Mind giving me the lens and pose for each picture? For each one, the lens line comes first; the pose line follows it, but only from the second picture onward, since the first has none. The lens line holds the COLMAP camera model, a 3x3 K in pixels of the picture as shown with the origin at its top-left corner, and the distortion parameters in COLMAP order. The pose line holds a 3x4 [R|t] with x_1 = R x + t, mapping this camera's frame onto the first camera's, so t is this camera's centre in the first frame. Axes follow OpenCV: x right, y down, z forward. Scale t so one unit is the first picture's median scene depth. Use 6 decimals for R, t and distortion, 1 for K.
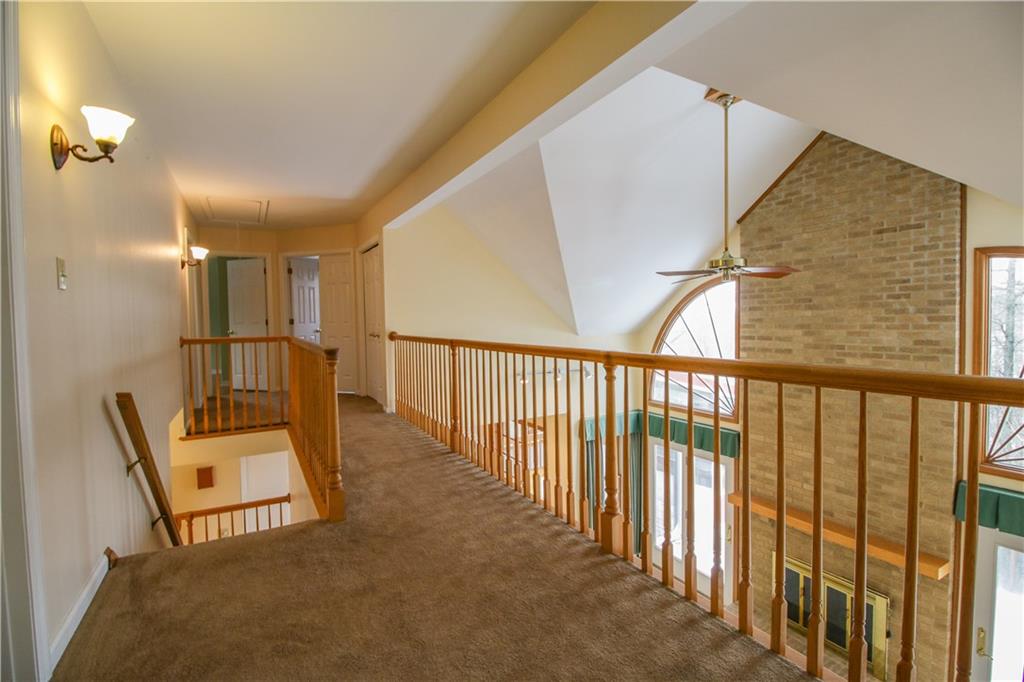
lens RADIAL K [[469.5, 0, 514.0], [0, 469.5, 332.2], [0, 0, 1]] dist [-0.031174, -0.002030]
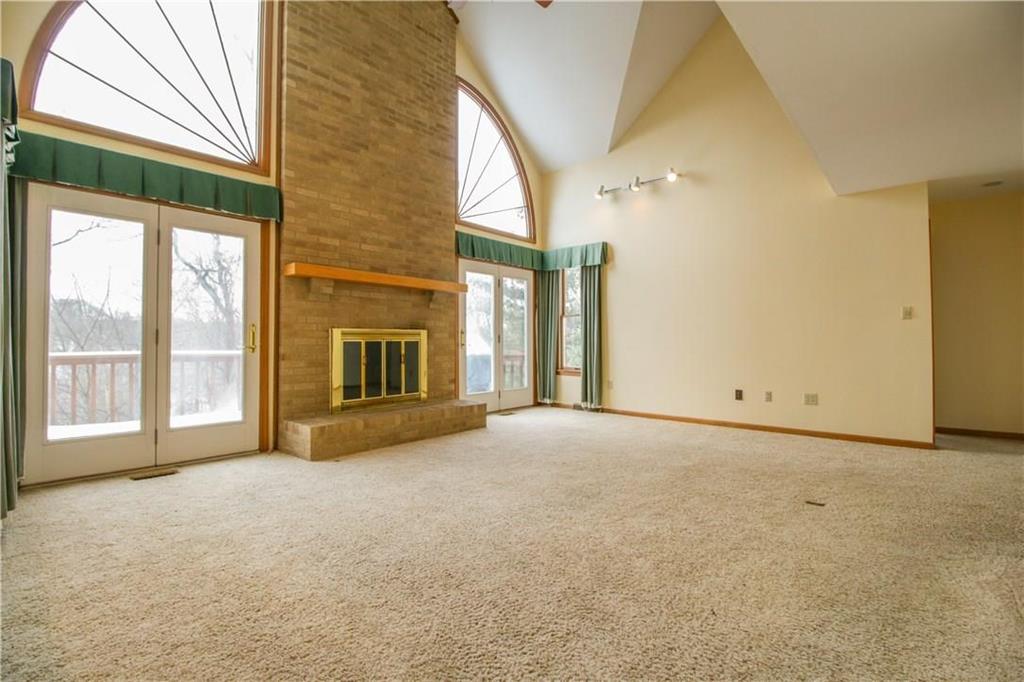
lens RADIAL K [[484.2, 0, 529.1], [0, 484.2, 333.6], [0, 0, 1]] dist [-0.009858, -0.000920]
pose [[-0.369136, 0.030721, 0.928868, -0.442837], [0.034593, 0.999215, -0.019300, 0.586739], [-0.928731, 0.025008, -0.369909, 1.140496]]
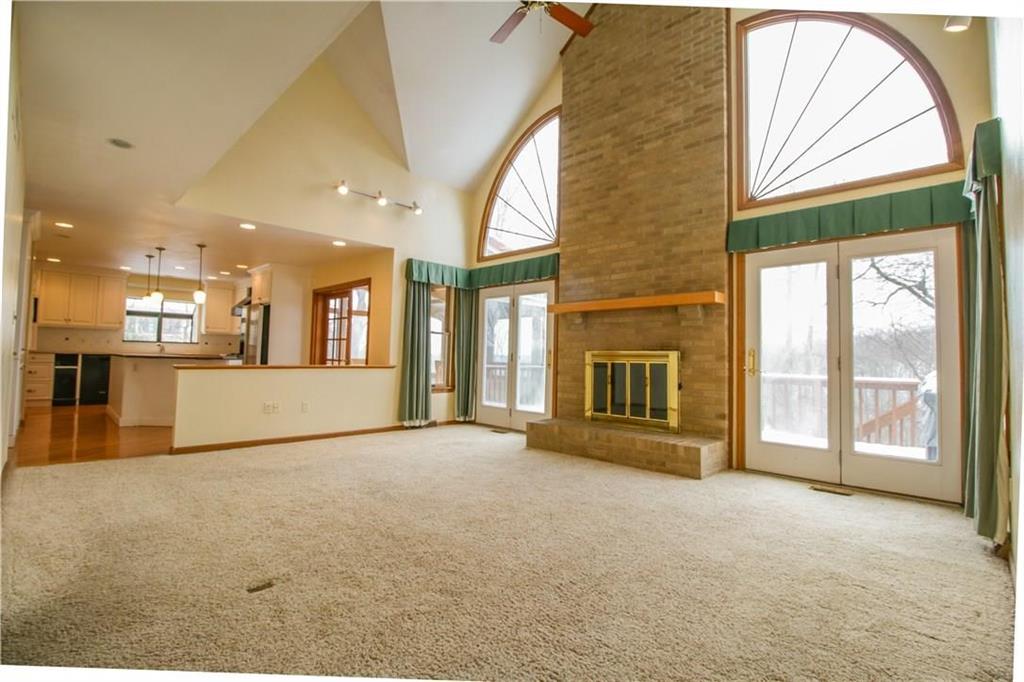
lens RADIAL K [[469.5, 0, 521.7], [0, 469.5, 344.9], [0, 0, 1]] dist [-0.031174, -0.002030]
pose [[0.957776, 0.047952, 0.283487, 0.150059], [-0.029777, 0.997235, -0.068081, 0.612039], [-0.285968, 0.056765, 0.956556, 0.052750]]
